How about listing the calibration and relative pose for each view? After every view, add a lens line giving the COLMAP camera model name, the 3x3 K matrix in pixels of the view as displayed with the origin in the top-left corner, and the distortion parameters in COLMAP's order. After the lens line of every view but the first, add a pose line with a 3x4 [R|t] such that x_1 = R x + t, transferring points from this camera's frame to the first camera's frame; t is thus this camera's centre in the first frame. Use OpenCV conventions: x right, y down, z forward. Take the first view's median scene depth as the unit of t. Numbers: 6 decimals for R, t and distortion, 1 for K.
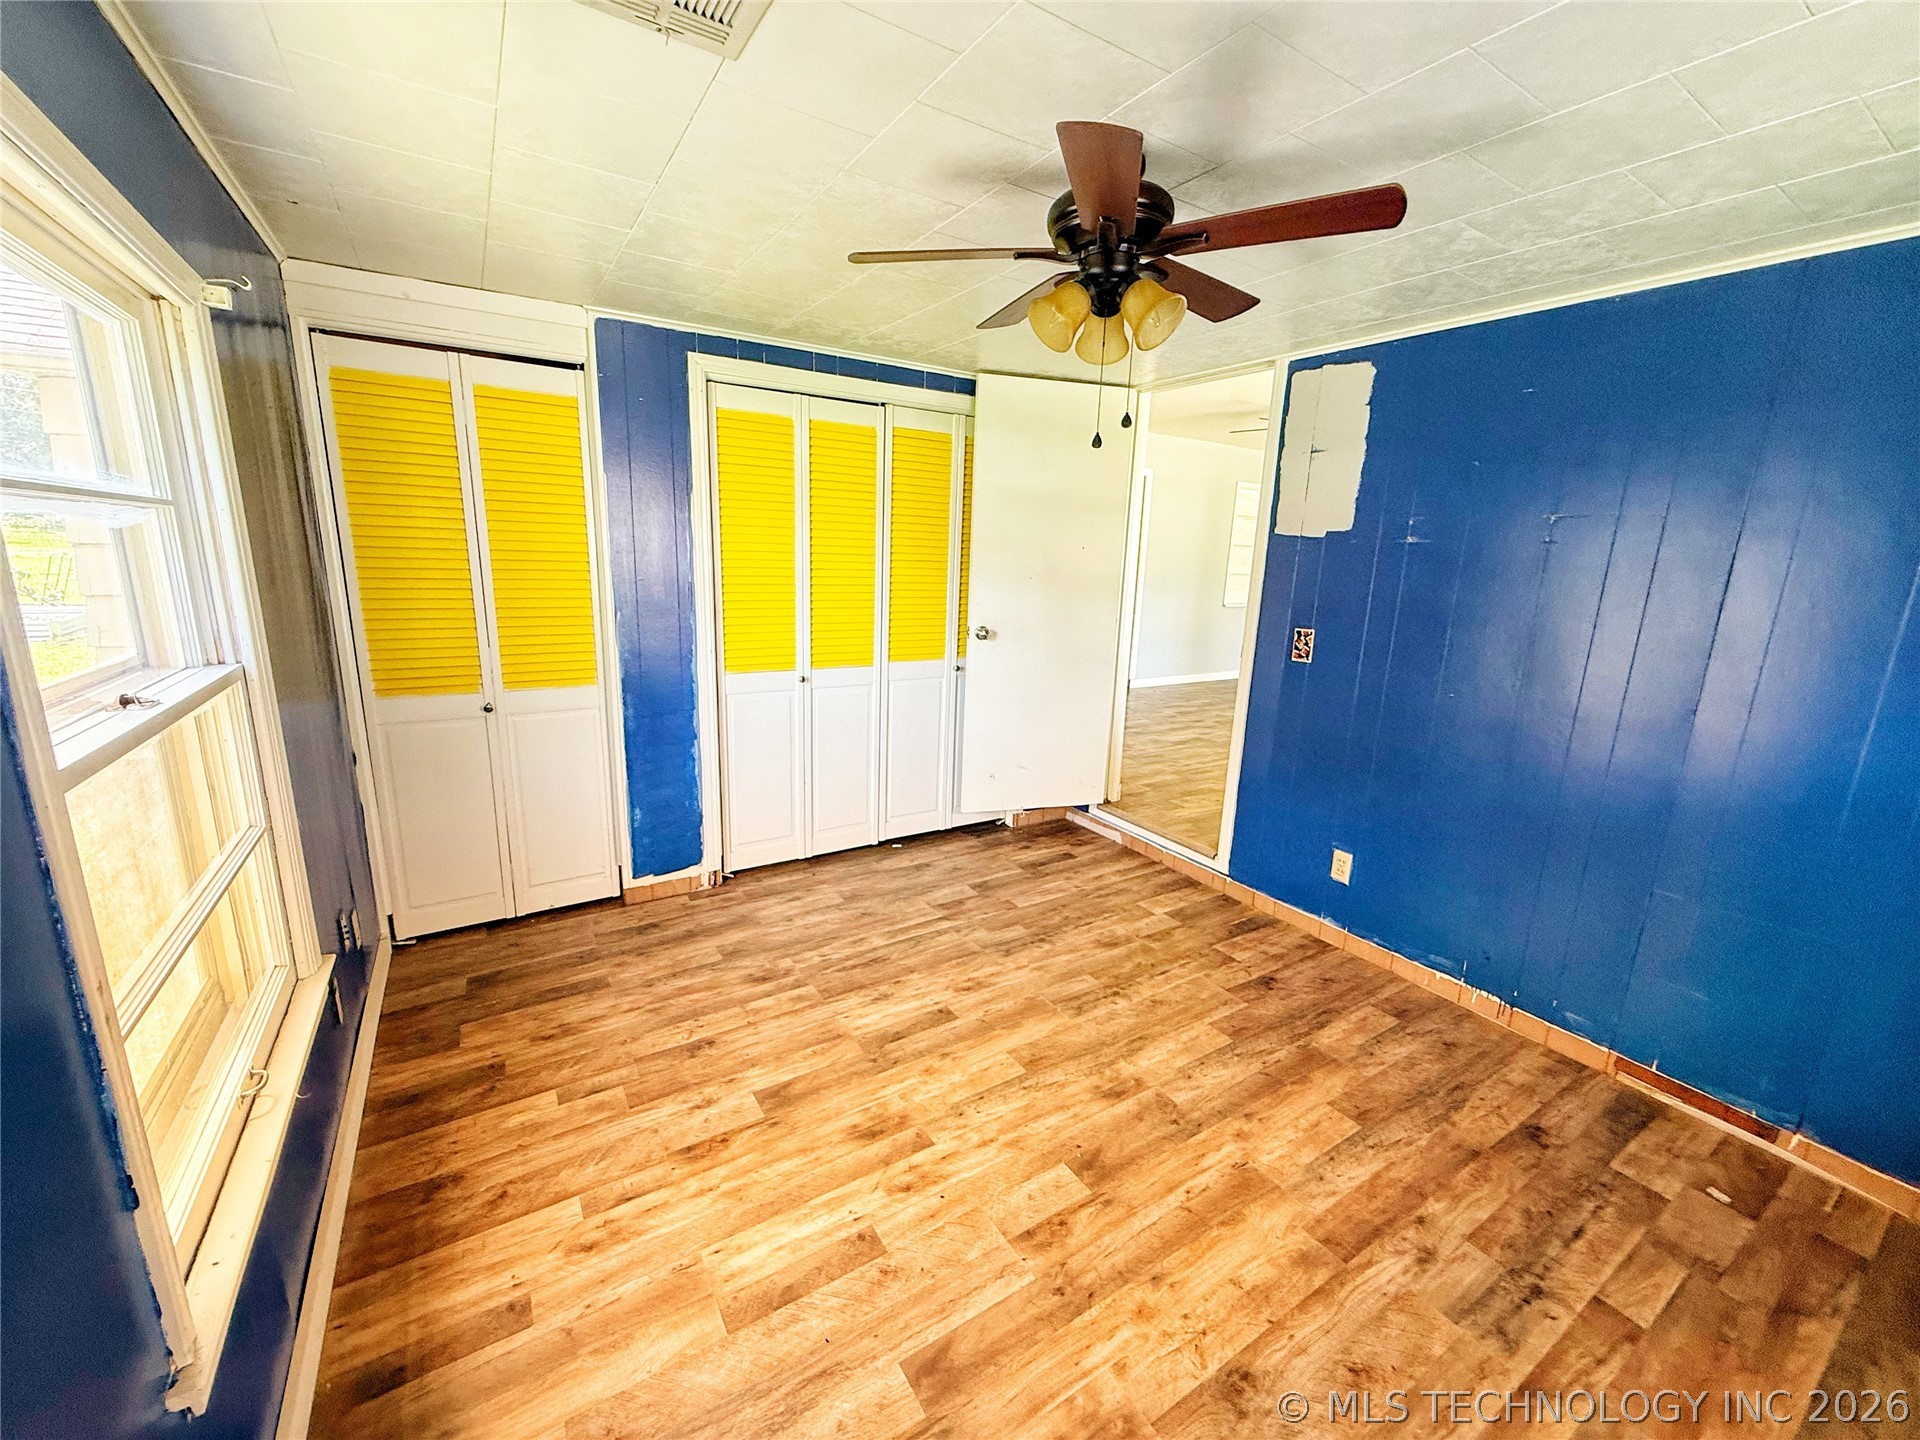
lens RADIAL K [[756.7, 0, 960.0], [0, 756.7, 720.0], [0, 0, 1]] dist [0.000492, 0.000195]
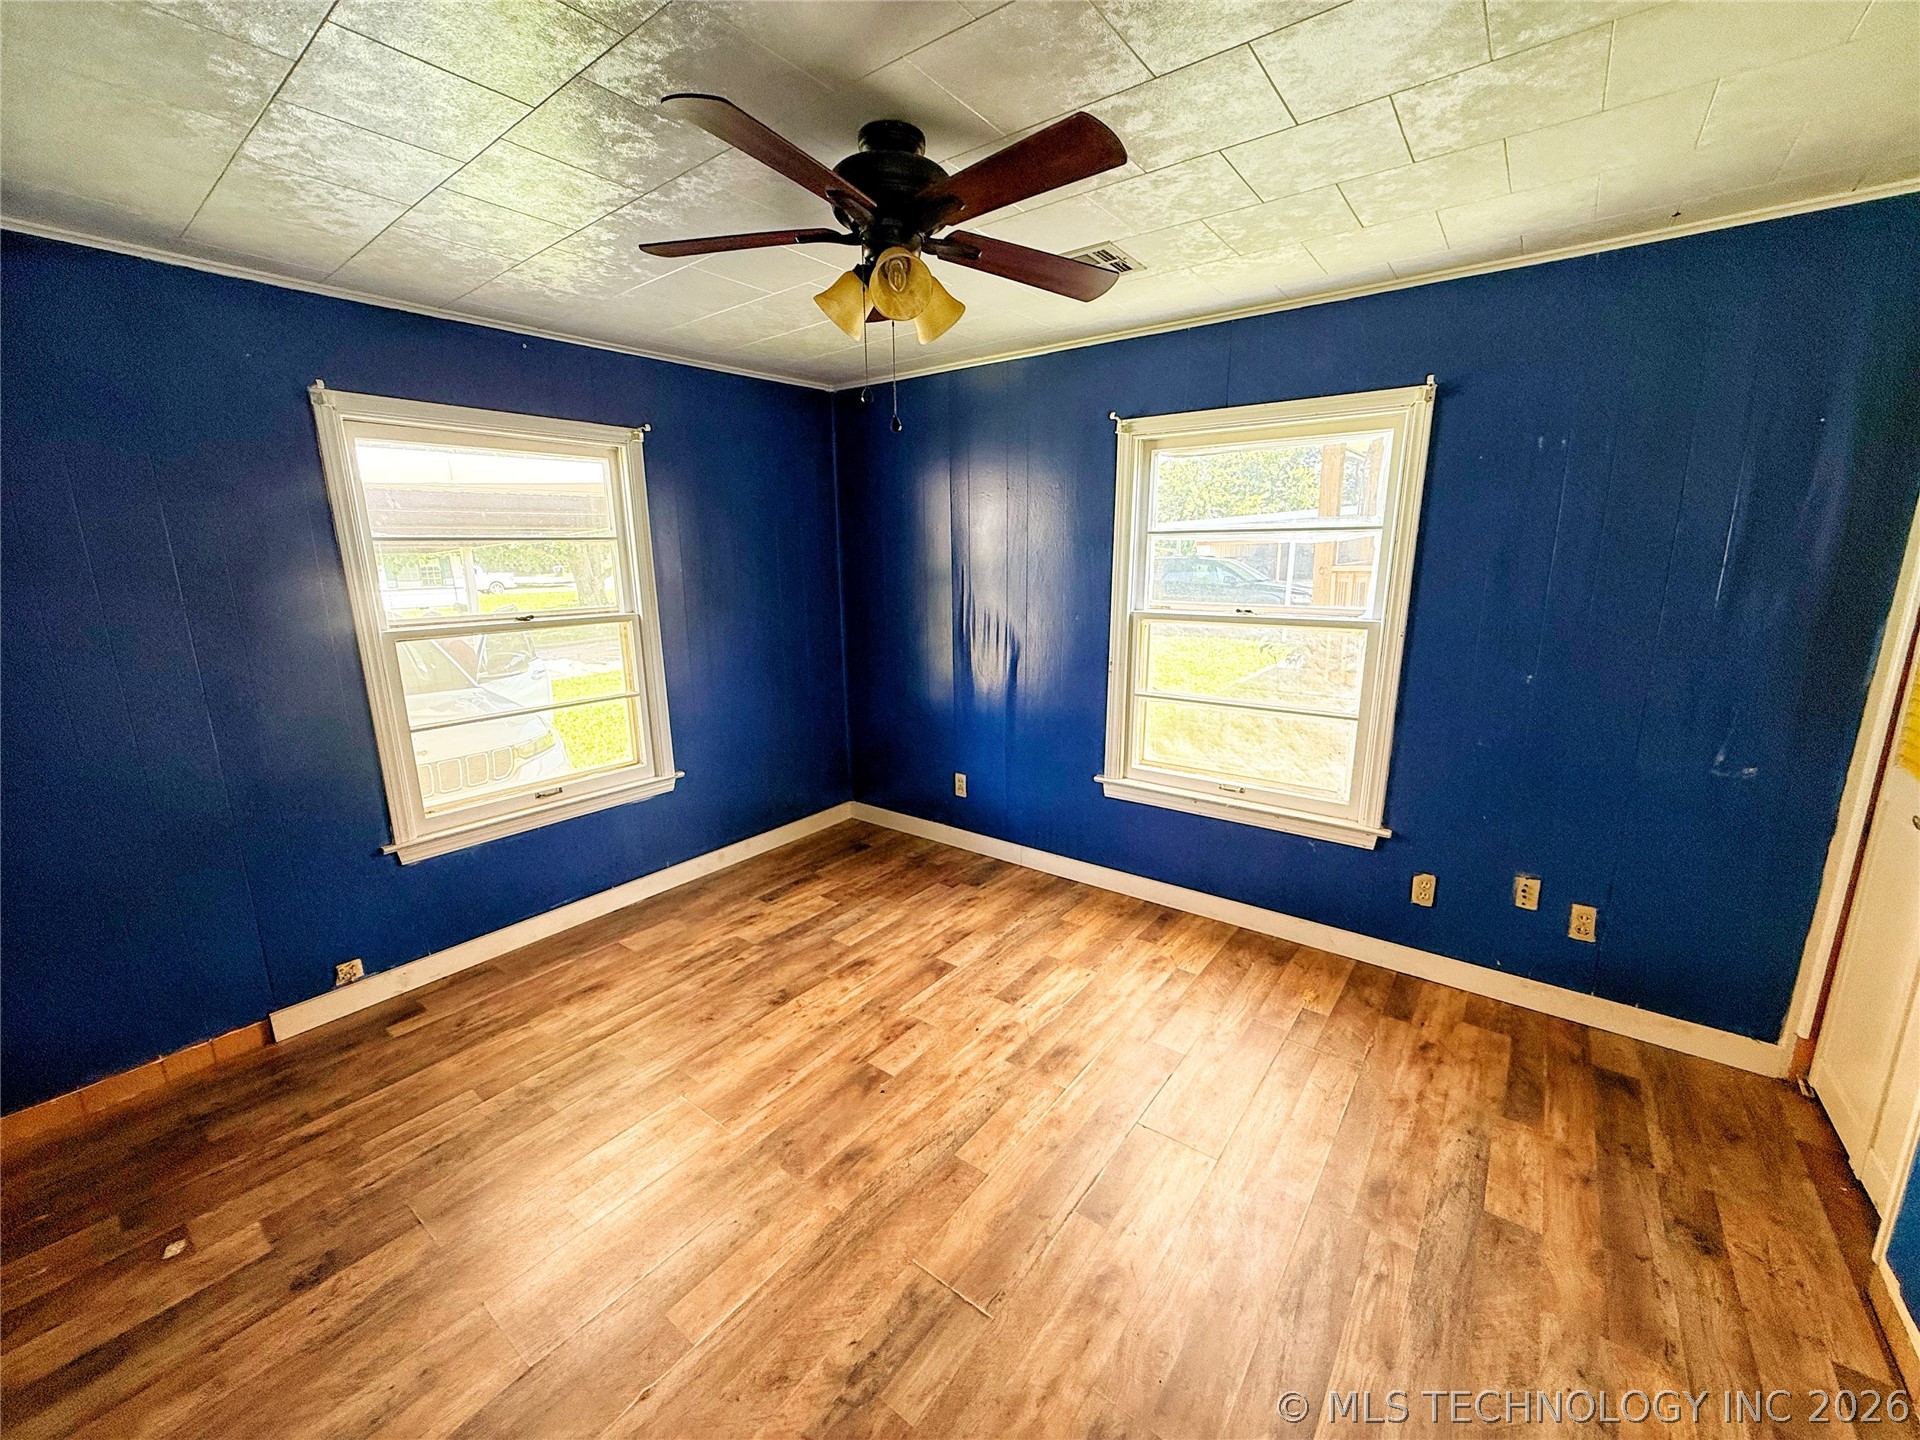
lens RADIAL K [[756.7, 0, 960.0], [0, 756.7, 720.0], [0, 0, 1]] dist [0.000492, 0.000195]
pose [[-0.937894, 0.054073, -0.342683, 0.396424], [-0.093502, 0.911827, 0.399787, -0.362962], [0.334085, 0.406999, -0.850140, 1.742893]]
